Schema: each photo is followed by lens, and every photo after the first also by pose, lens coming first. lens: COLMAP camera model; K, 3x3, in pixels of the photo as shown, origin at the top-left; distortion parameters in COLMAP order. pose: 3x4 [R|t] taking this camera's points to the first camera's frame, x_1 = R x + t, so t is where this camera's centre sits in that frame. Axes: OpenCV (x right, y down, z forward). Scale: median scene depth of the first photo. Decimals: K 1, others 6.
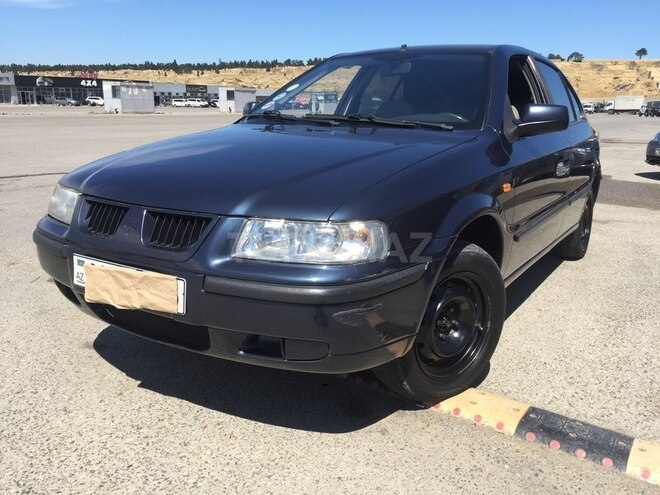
lens RADIAL K [[560.3, 0, 330.0], [0, 560.3, 247.5], [0, 0, 1]] dist [0.112935, -0.141092]
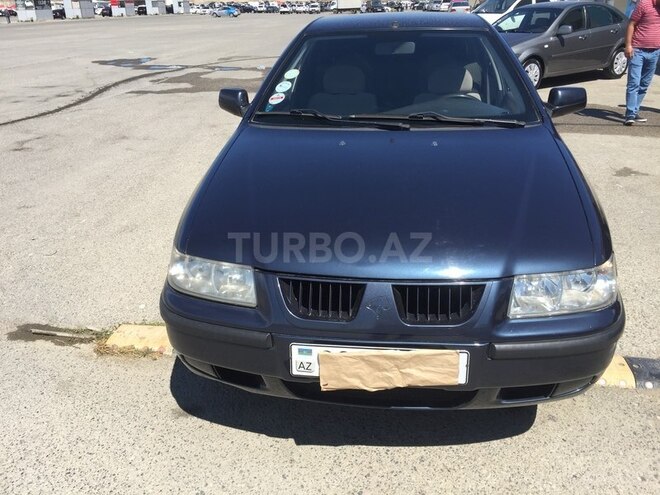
lens RADIAL K [[560.3, 0, 330.0], [0, 560.3, 247.5], [0, 0, 1]] dist [0.112935, -0.141092]
pose [[0.900080, -0.200191, 0.387013, -0.695740], [0.137754, 0.973389, 0.183132, -0.282037], [-0.413376, -0.111521, 0.903706, 0.201166]]
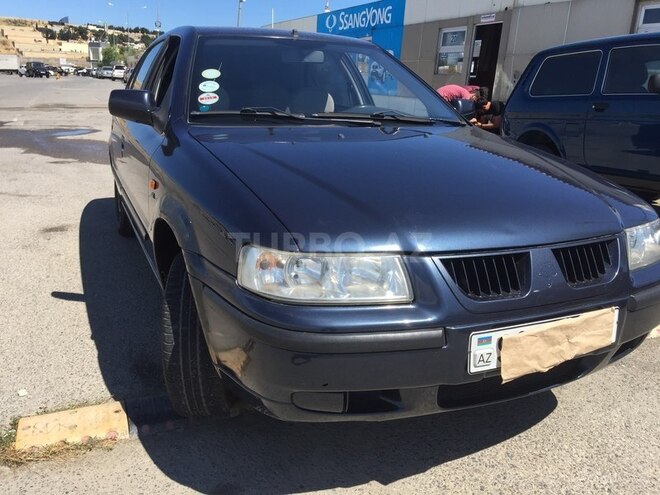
lens RADIAL K [[560.3, 0, 330.0], [0, 560.3, 247.5], [0, 0, 1]] dist [0.112935, -0.141092]
pose [[0.548827, -0.233275, 0.802728, -1.095788], [0.179783, 0.970741, 0.159182, -0.242557], [-0.816374, 0.056953, 0.574708, 0.715125]]
